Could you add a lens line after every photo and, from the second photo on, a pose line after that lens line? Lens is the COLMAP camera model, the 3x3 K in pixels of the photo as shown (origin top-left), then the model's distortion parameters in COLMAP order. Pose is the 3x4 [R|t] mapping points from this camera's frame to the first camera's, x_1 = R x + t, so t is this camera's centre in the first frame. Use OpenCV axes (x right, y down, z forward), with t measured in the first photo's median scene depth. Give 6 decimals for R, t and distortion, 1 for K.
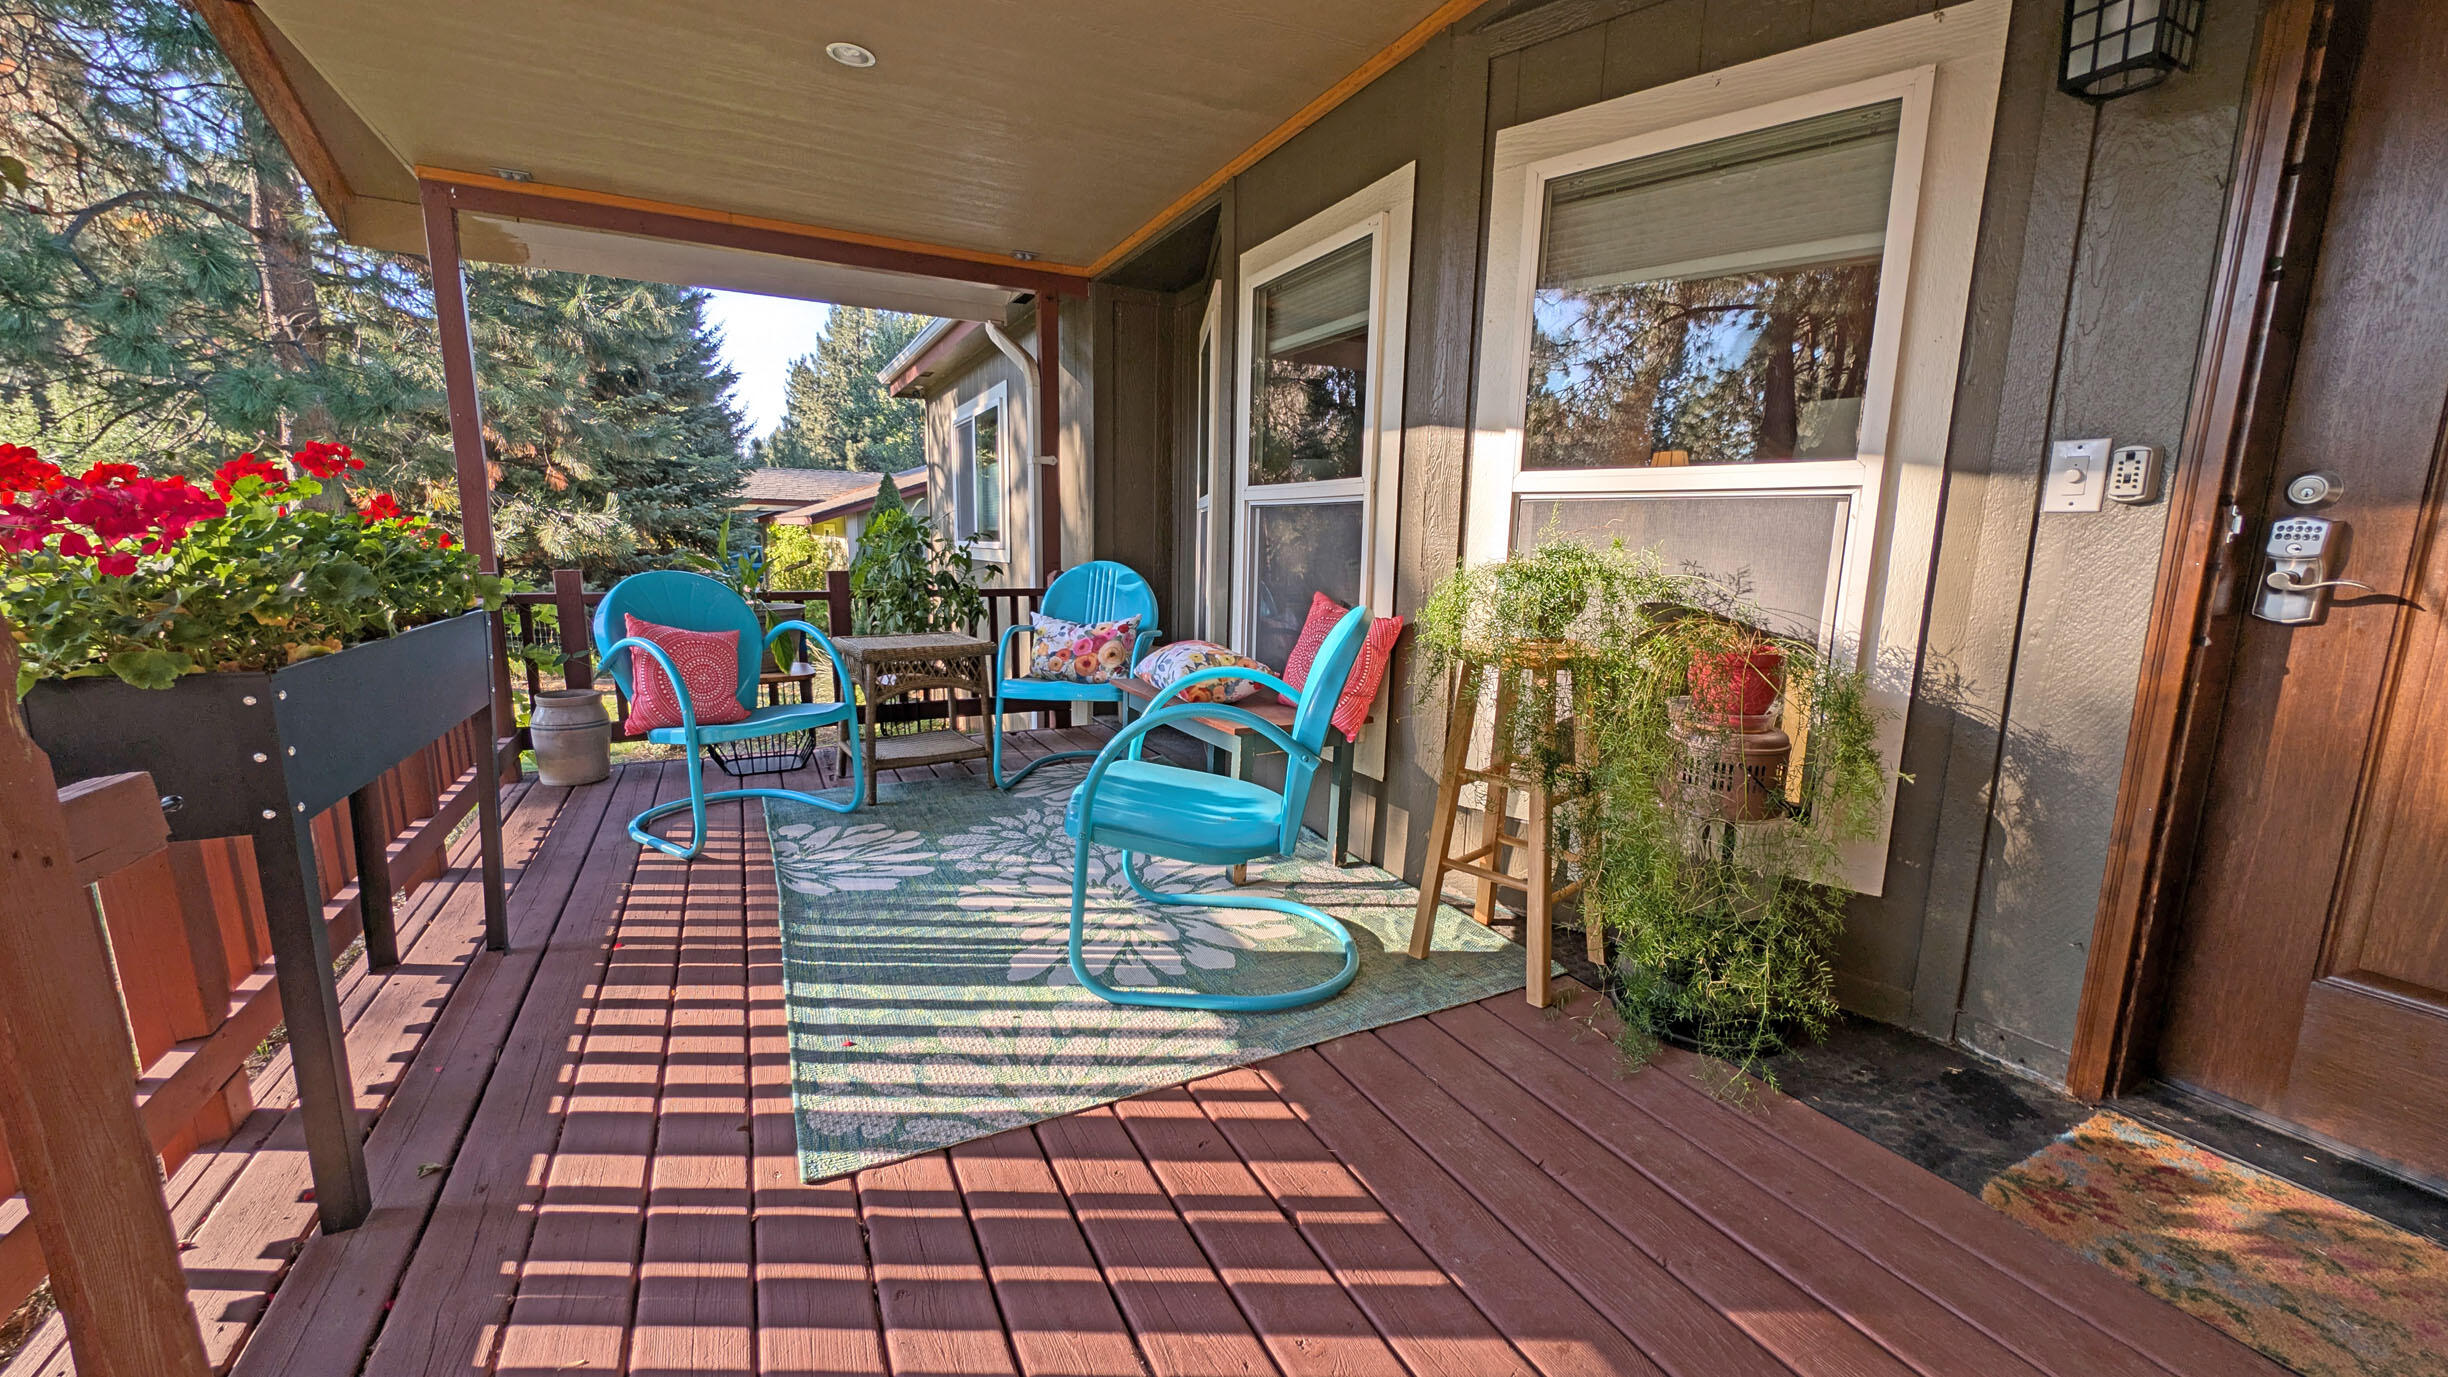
lens RADIAL K [[920.4, 0, 1231.4], [0, 920.4, 692.7], [0, 0, 1]] dist [0.001456, -0.004995]
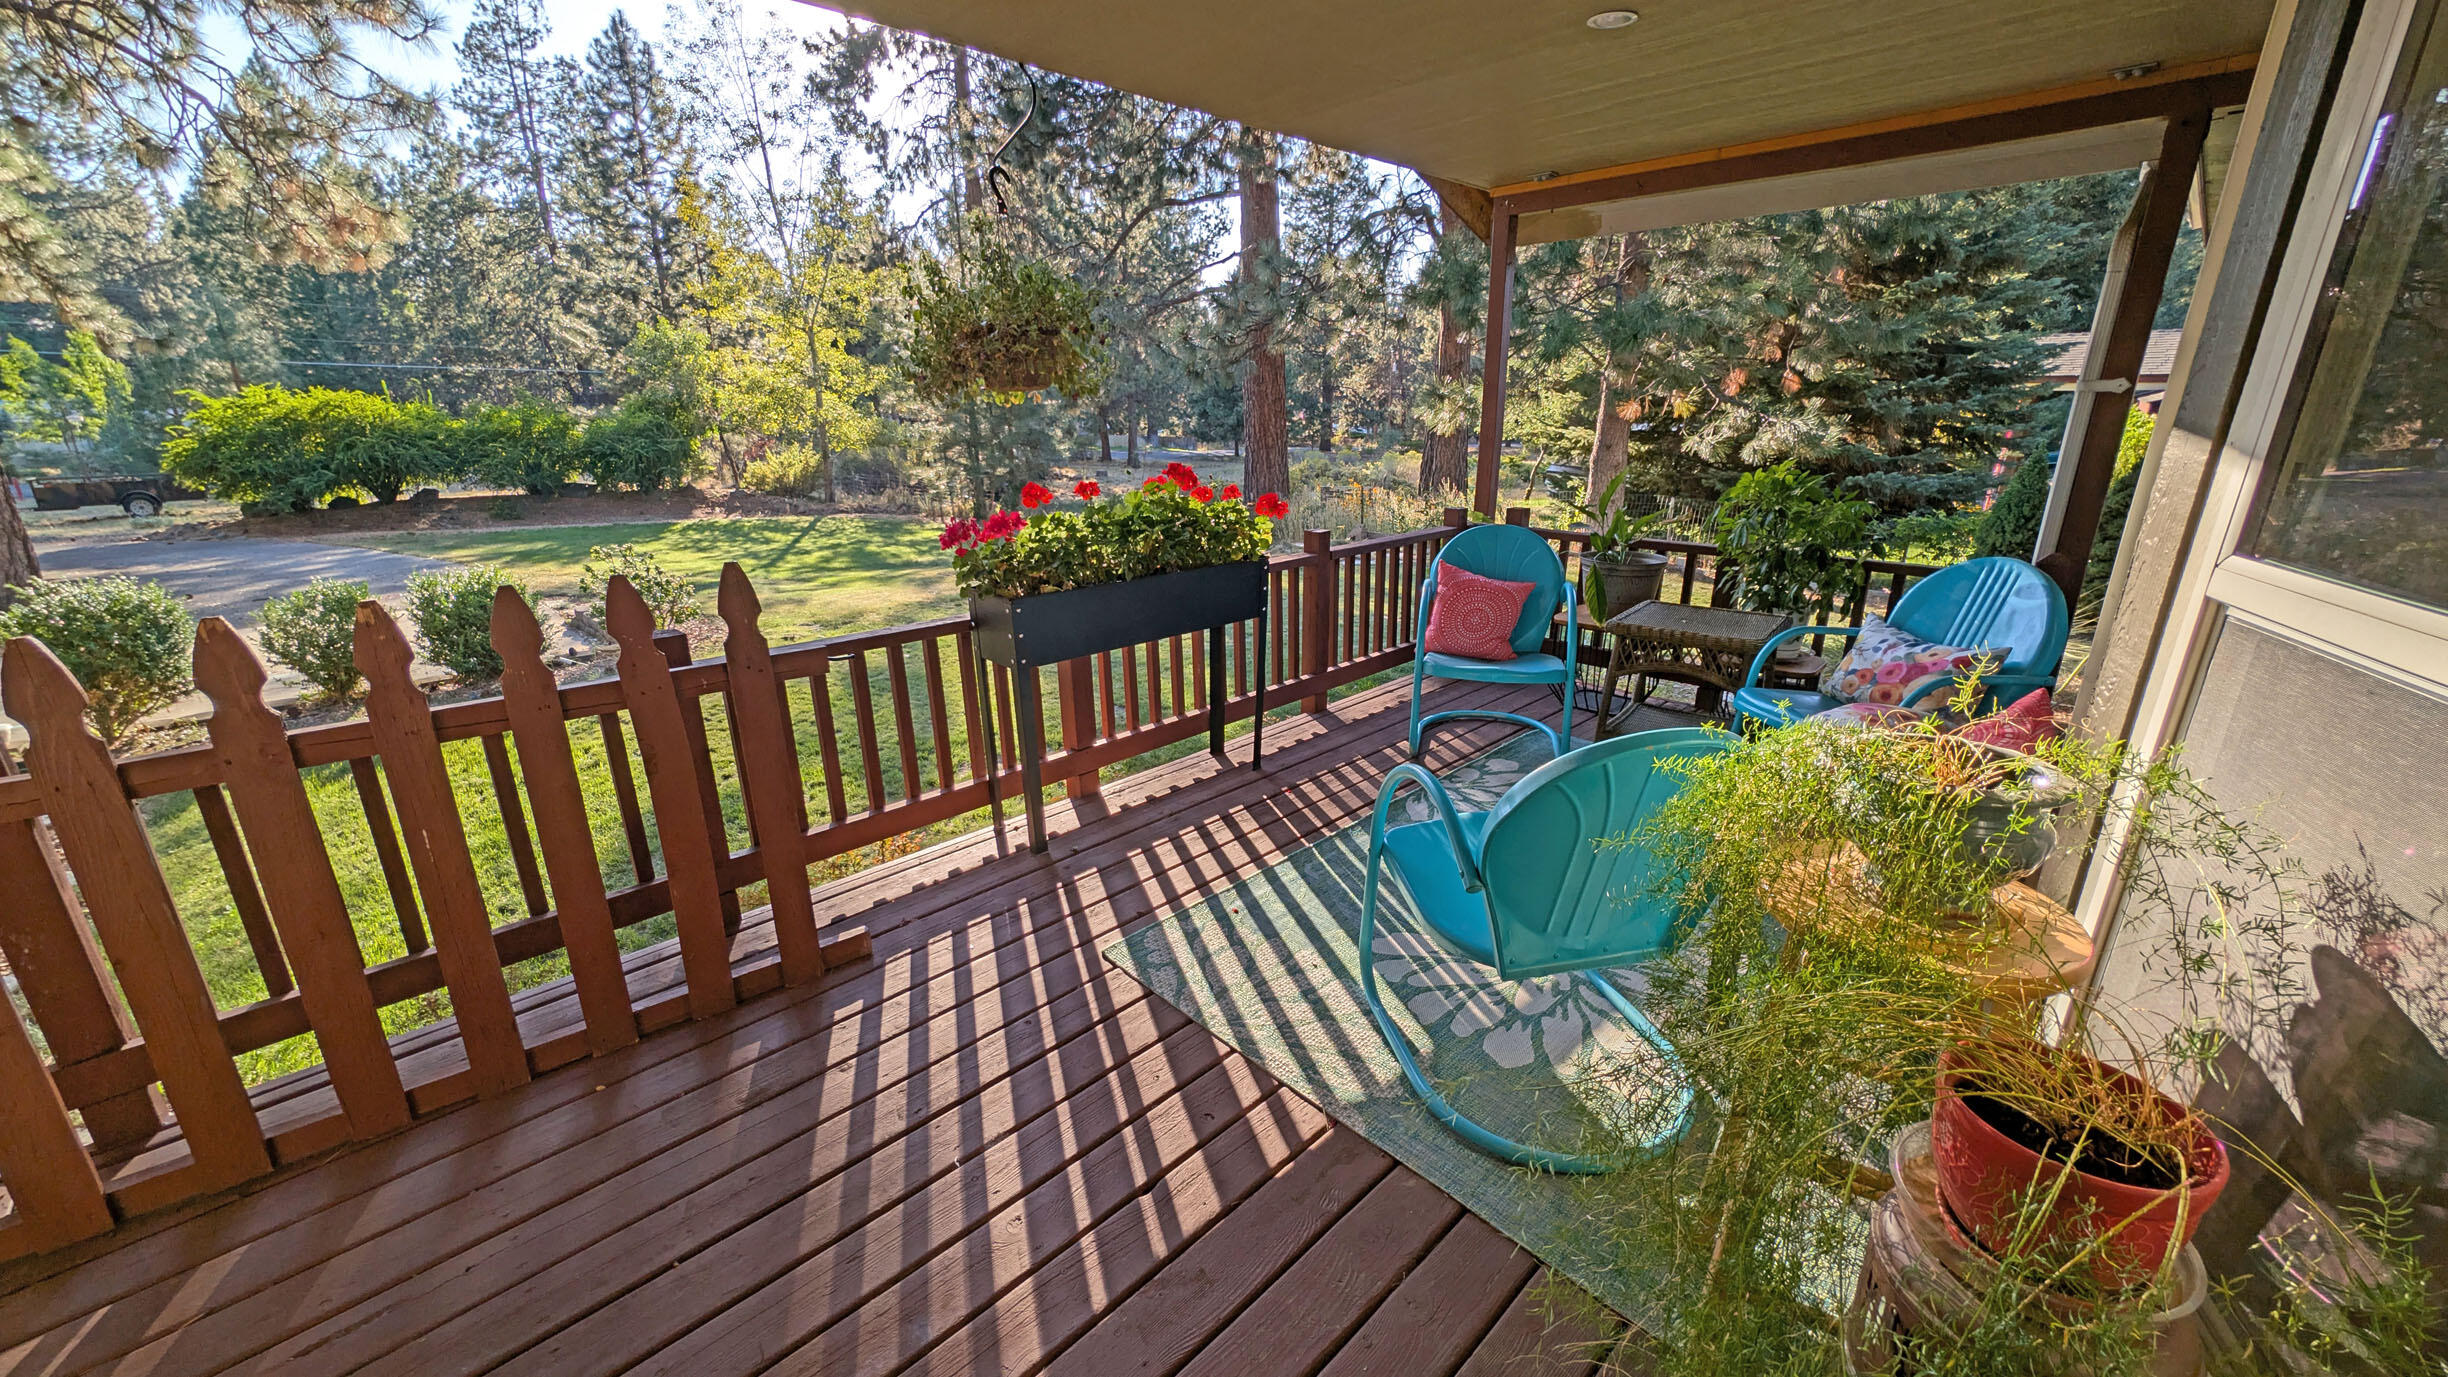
lens RADIAL K [[920.4, 0, 1231.4], [0, 920.4, 692.7], [0, 0, 1]] dist [0.001456, -0.004995]
pose [[0.283248, 0.273660, -0.919174, 0.808350], [-0.146201, 0.959544, 0.240627, -0.285570], [0.947837, 0.066227, 0.311798, 0.542754]]
